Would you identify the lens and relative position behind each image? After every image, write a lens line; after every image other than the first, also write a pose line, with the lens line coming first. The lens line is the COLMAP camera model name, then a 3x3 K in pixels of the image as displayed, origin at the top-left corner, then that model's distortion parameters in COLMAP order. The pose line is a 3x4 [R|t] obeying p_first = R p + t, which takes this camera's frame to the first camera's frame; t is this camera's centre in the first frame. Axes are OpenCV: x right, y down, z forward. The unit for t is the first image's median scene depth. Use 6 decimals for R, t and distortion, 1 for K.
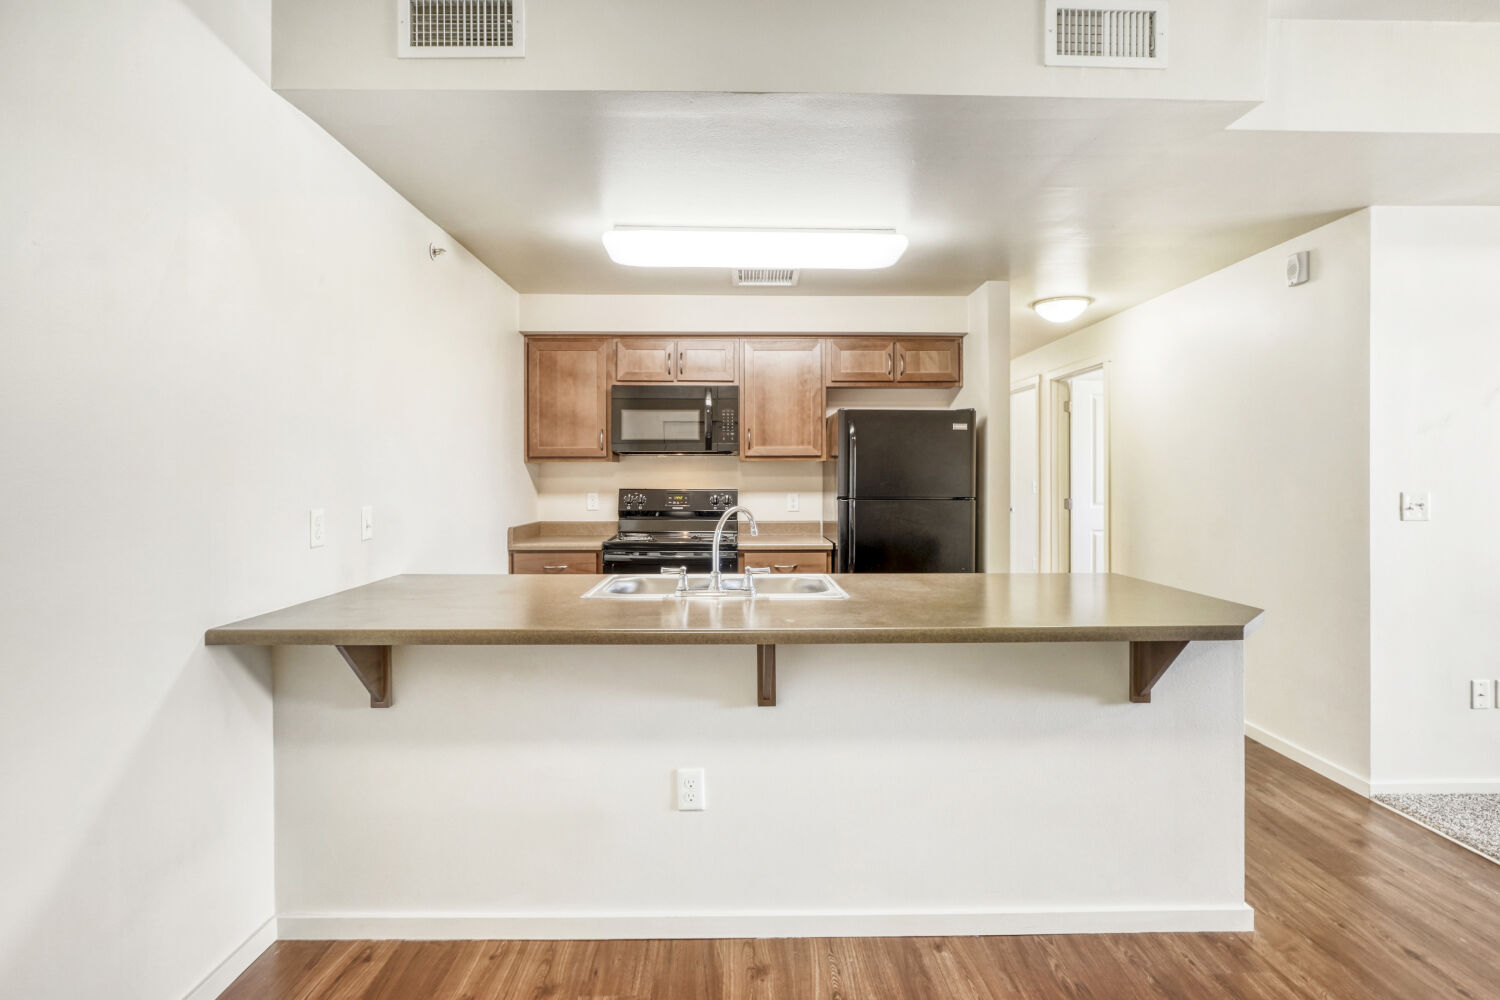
lens RADIAL K [[726.5, 0, 742.8], [0, 726.5, 496.9], [0, 0, 1]] dist [0.002719, 0.000630]
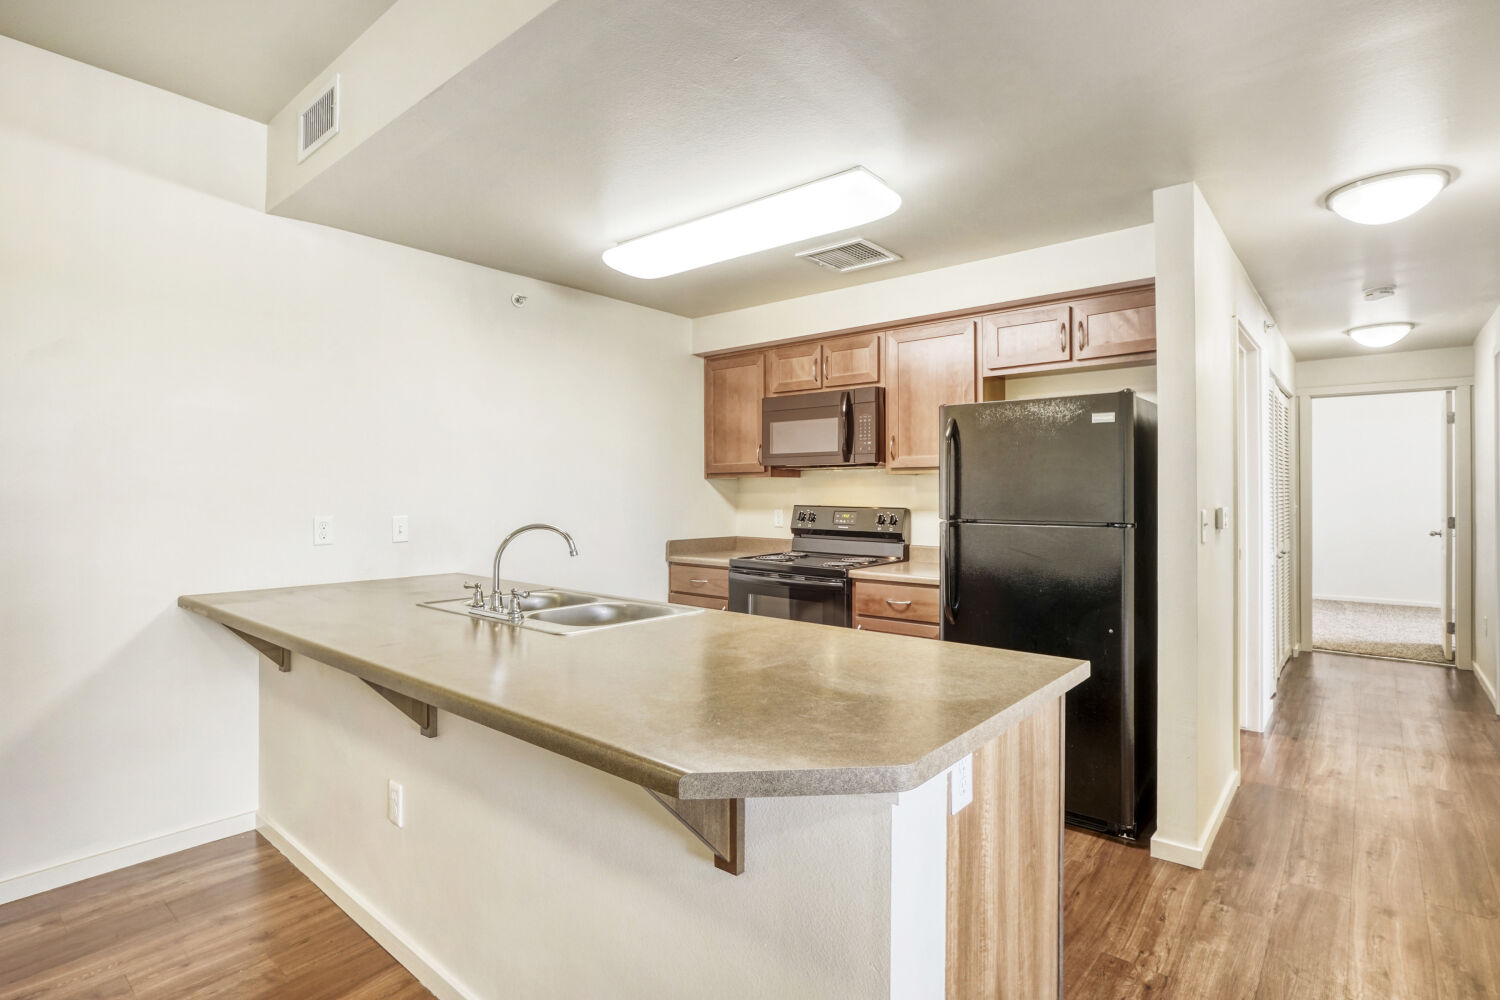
lens RADIAL K [[726.5, 0, 747.1], [0, 726.5, 493.0], [0, 0, 1]] dist [0.002719, 0.000630]
pose [[0.759519, 0.001285, -0.650484, 0.429997], [-0.019507, 0.999593, -0.020803, -0.006531], [0.650193, 0.028489, 0.759235, 0.249359]]
